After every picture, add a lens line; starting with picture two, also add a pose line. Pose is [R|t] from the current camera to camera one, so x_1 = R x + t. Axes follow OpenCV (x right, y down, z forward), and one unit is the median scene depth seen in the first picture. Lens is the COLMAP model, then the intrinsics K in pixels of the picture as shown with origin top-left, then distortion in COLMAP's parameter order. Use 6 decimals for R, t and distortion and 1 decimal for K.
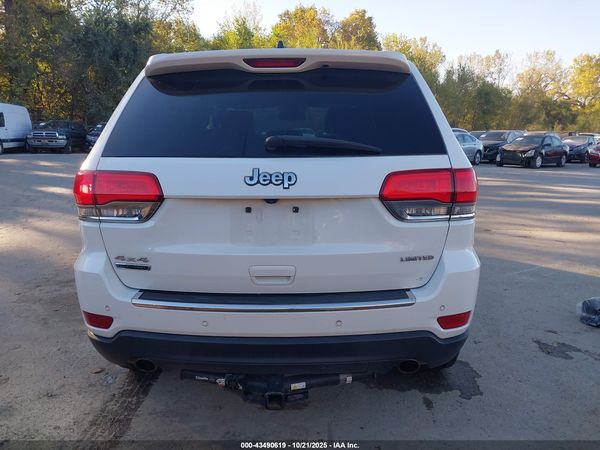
lens RADIAL K [[468.4, 0, 301.6], [0, 468.4, 225.1], [0, 0, 1]] dist [0.041502, -0.048270]
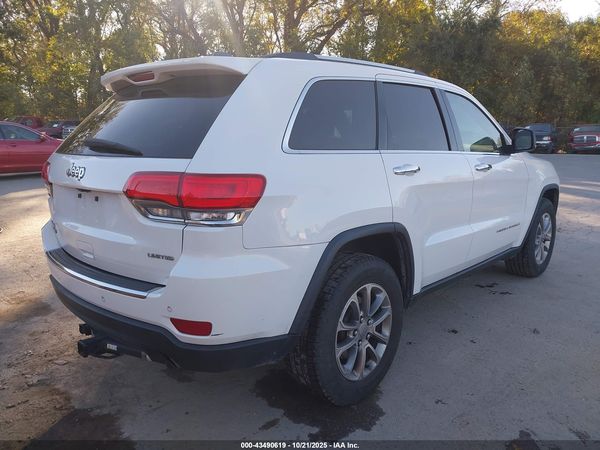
lens RADIAL K [[468.4, 0, 289.5], [0, 468.4, 228.5], [0, 0, 1]] dist [0.041502, -0.048270]
pose [[0.740141, 0.130498, -0.659668, 1.080799], [-0.125970, 0.990530, 0.054613, -0.079932], [0.660548, 0.042677, 0.749570, 0.383741]]
